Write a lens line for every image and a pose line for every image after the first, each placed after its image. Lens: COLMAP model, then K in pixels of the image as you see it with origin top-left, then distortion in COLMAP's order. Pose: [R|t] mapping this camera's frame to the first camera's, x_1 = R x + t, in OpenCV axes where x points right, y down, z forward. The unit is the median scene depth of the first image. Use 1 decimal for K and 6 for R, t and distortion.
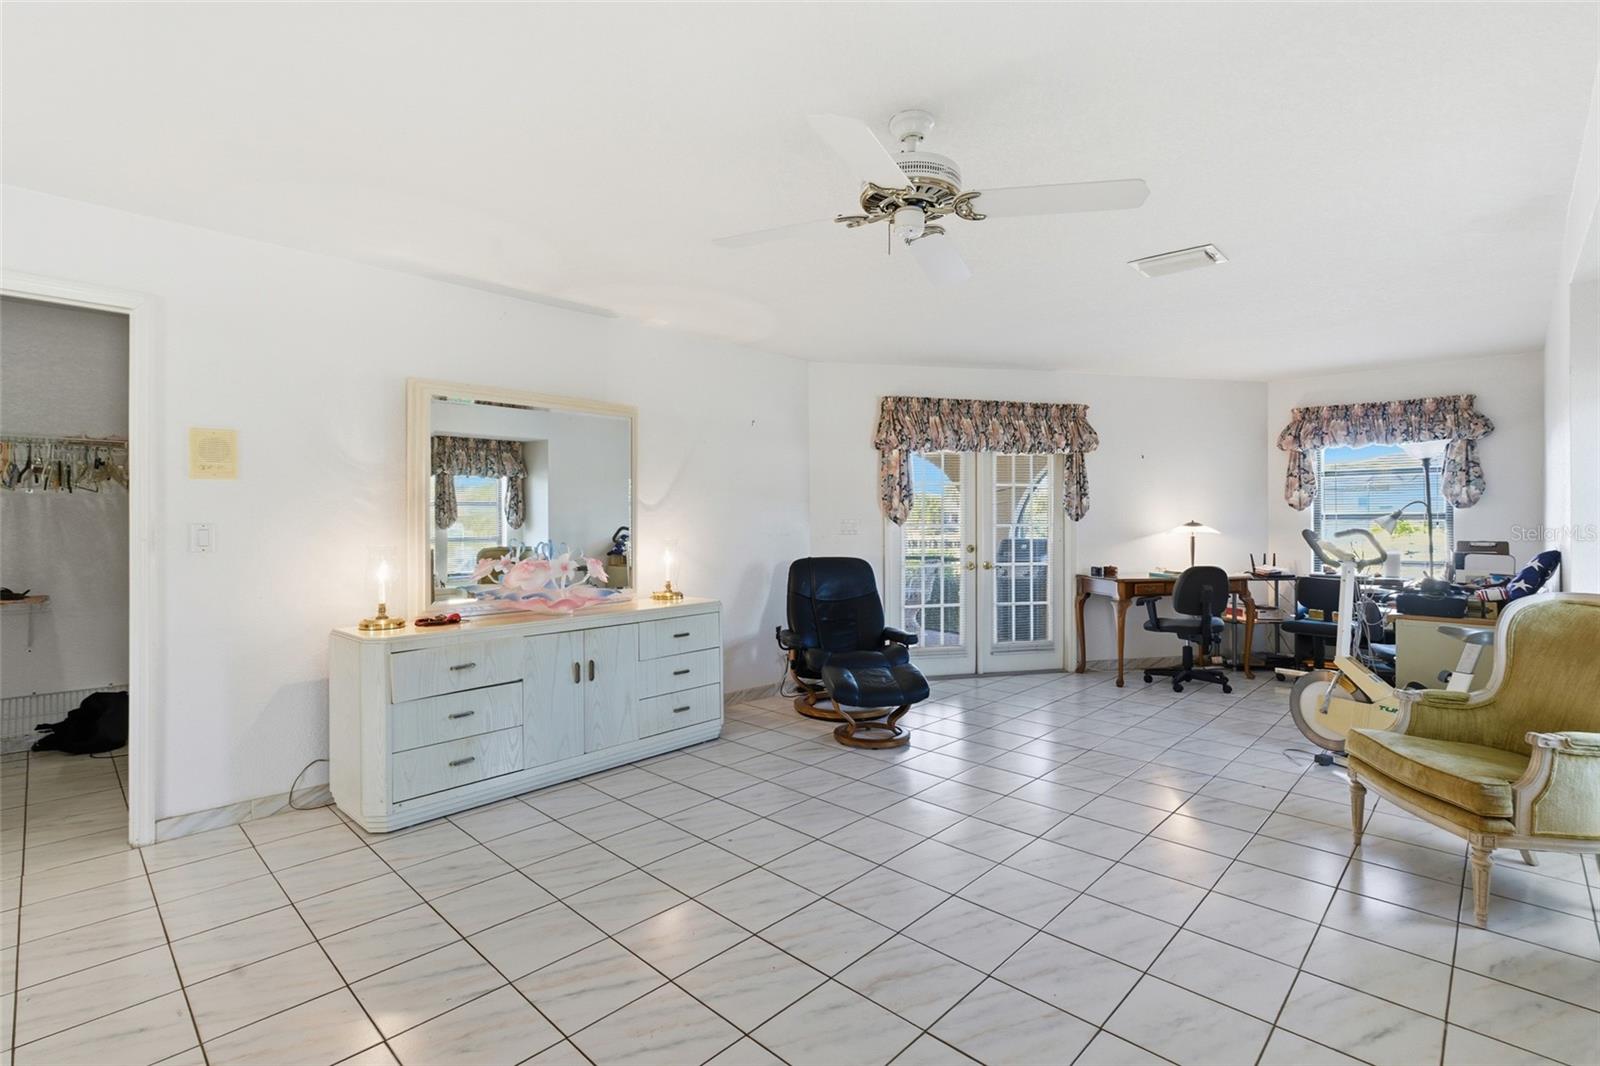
lens RADIAL K [[721.1, 0, 802.3], [0, 721.1, 523.0], [0, 0, 1]] dist [-0.003042, 0.003194]
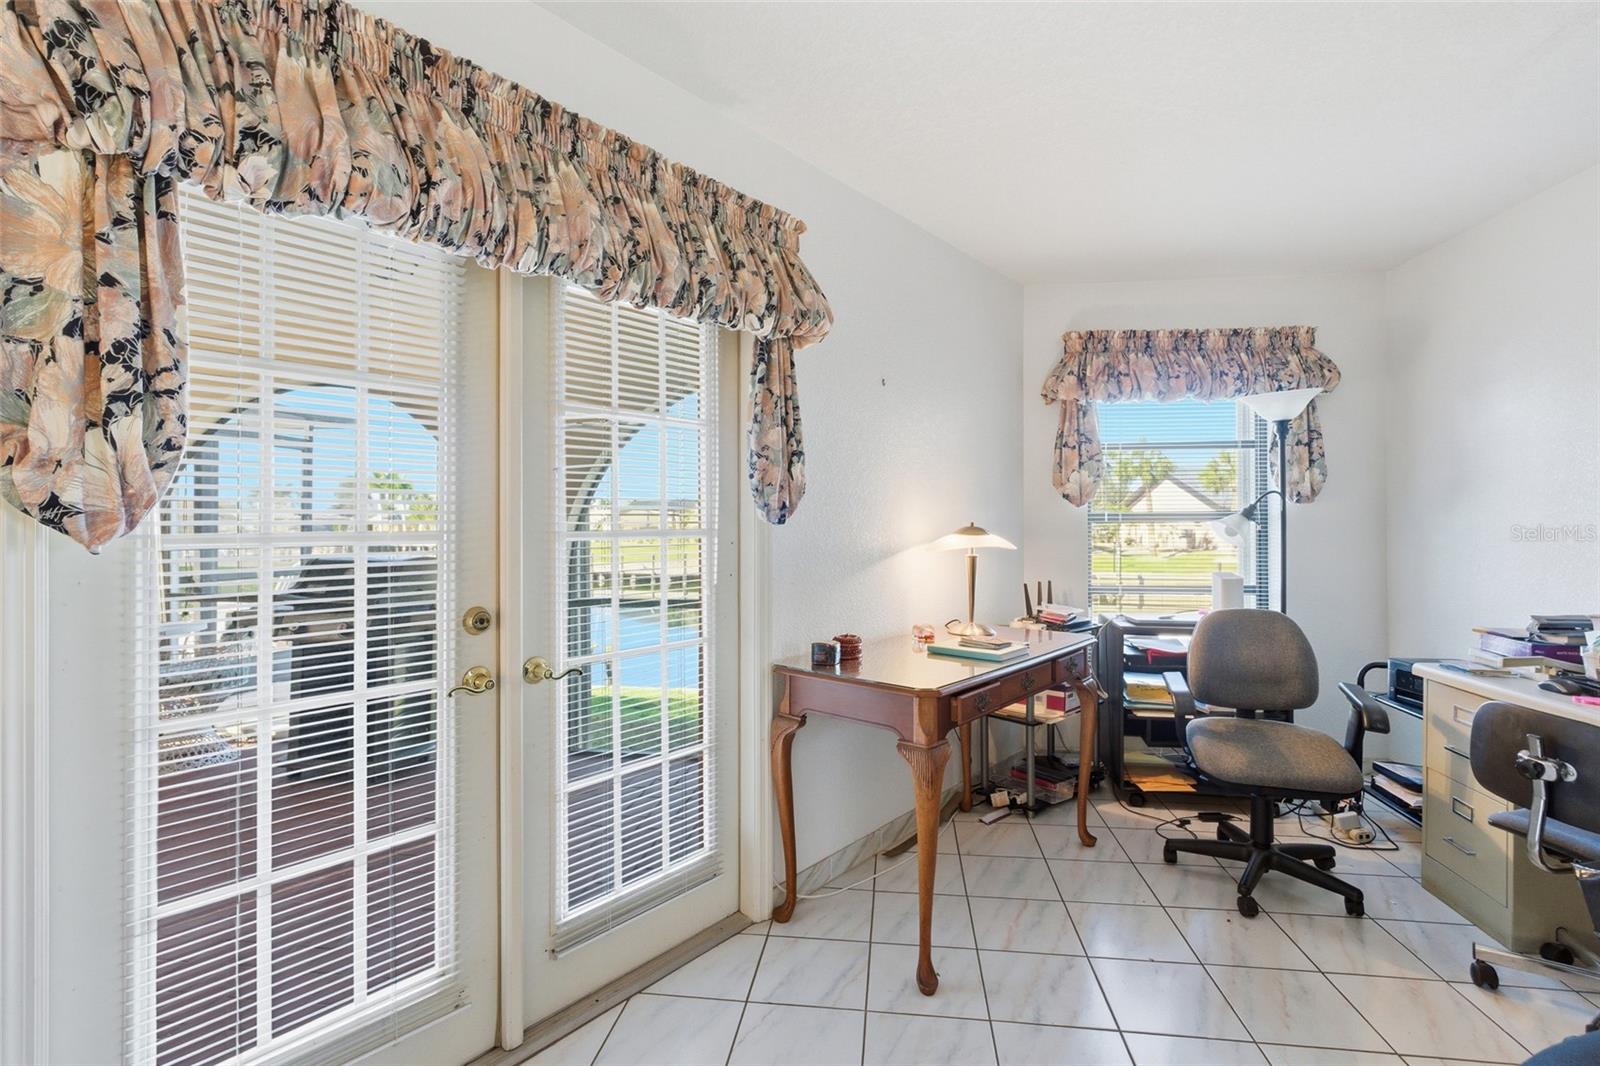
lens RADIAL K [[721.1, 0, 802.3], [0, 721.1, 523.0], [0, 0, 1]] dist [-0.003042, 0.003194]
pose [[0.798980, 0.001202, 0.601356, 0.167894], [0.000312, 0.999997, -0.002414, -0.002047], [-0.601357, 0.002117, 0.798977, 0.709591]]
